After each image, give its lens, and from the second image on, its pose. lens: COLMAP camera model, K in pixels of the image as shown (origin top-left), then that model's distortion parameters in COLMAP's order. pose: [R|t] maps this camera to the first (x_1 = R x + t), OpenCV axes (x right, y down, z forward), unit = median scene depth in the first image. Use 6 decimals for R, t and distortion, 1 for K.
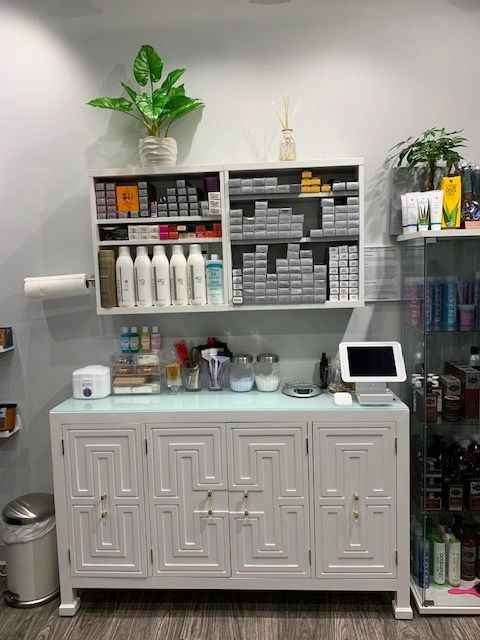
lens RADIAL K [[483.8, 0, 240.0], [0, 483.8, 320.0], [0, 0, 1]] dist [0.007833, -0.014373]
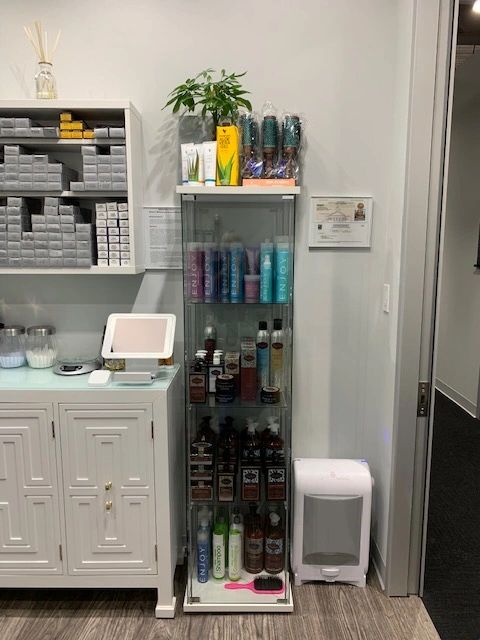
lens RADIAL K [[483.8, 0, 240.0], [0, 483.8, 320.0], [0, 0, 1]] dist [0.007833, -0.014373]
pose [[0.997563, 0.023057, 0.065854, 0.395183], [-0.026155, 0.998572, 0.046576, 0.011331], [-0.064686, -0.048185, 0.996742, 0.105731]]
